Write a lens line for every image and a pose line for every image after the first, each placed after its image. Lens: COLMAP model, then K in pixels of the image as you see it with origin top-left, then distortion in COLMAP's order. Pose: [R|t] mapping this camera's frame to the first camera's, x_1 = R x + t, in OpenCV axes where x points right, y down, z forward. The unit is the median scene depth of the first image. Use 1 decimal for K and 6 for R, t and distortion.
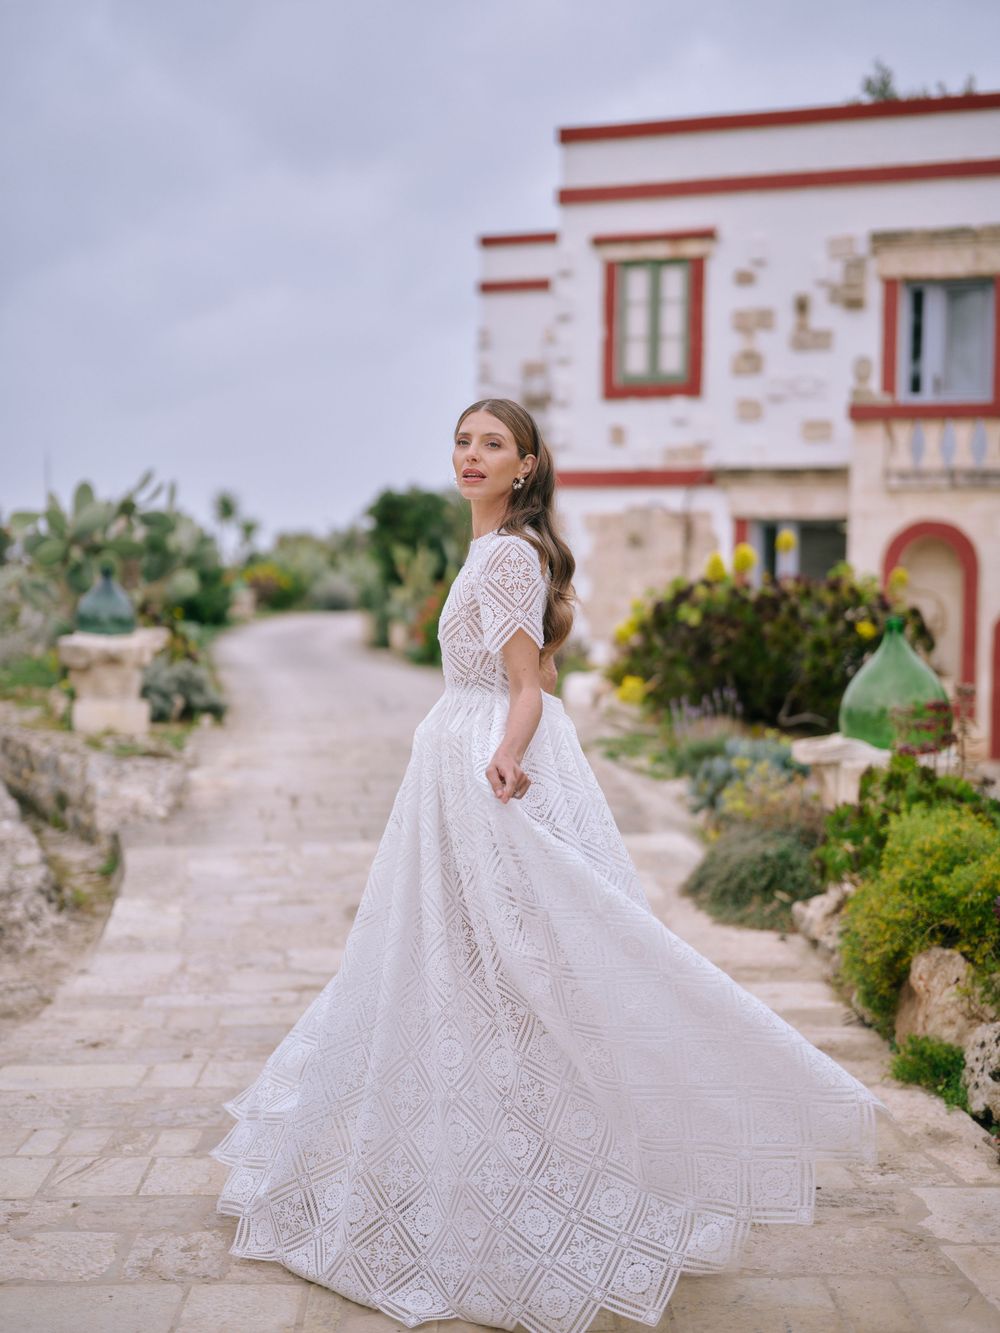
lens RADIAL K [[1801.4, 0, 501.4], [0, 1801.4, 787.7], [0, 0, 1]] dist [0.021657, -0.002763]
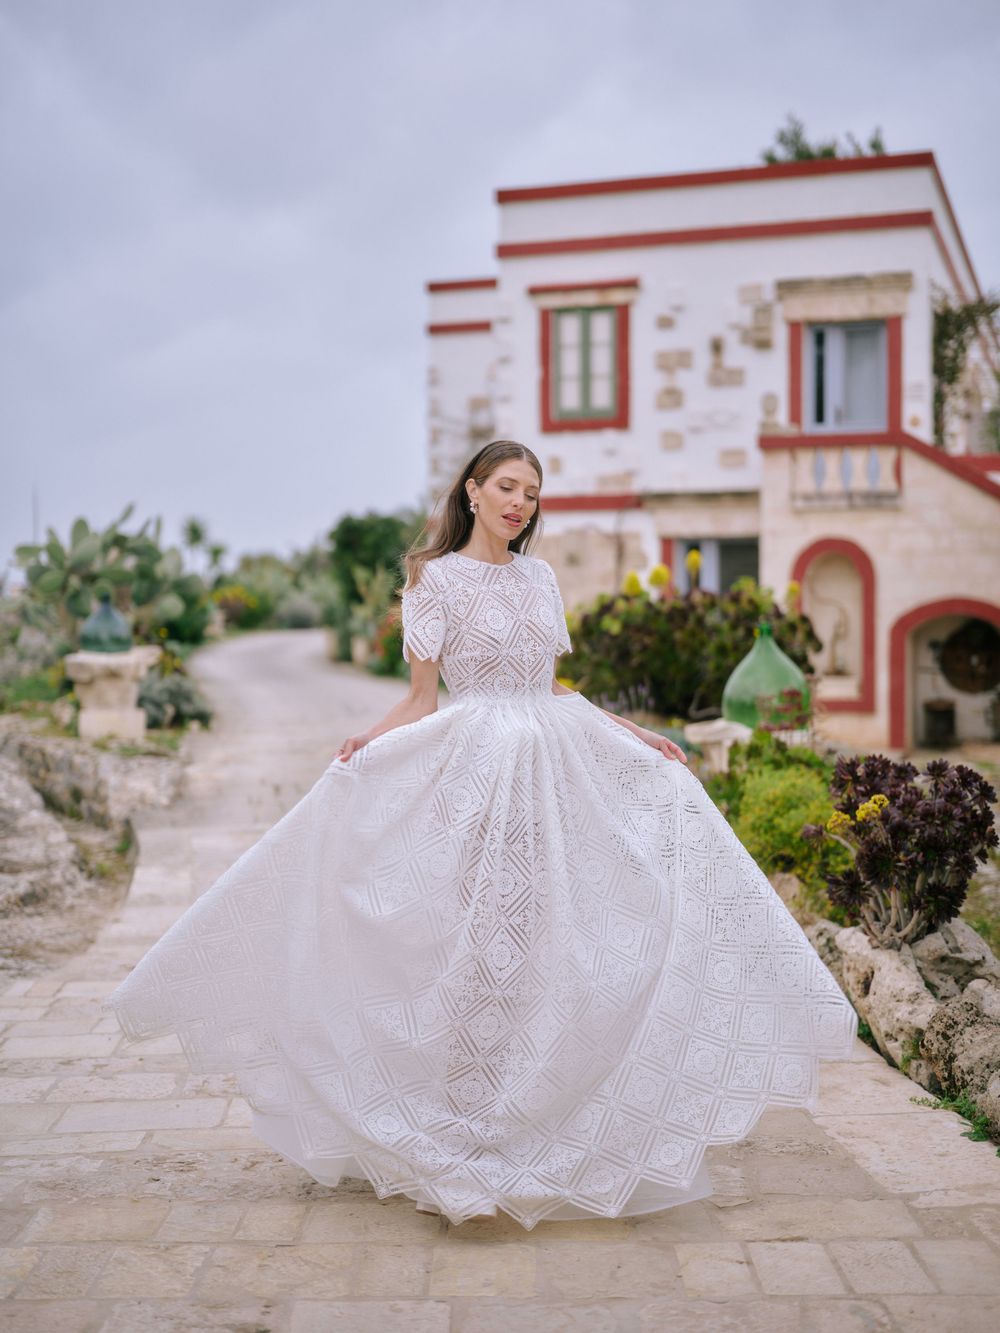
lens RADIAL K [[1801.4, 0, 501.4], [0, 1801.4, 787.7], [0, 0, 1]] dist [0.021657, -0.002763]
pose [[0.999551, -0.021488, 0.020877, 0.005204], [0.021653, 0.999736, -0.007685, 0.013581], [-0.020706, 0.008133, 0.999753, -0.133282]]
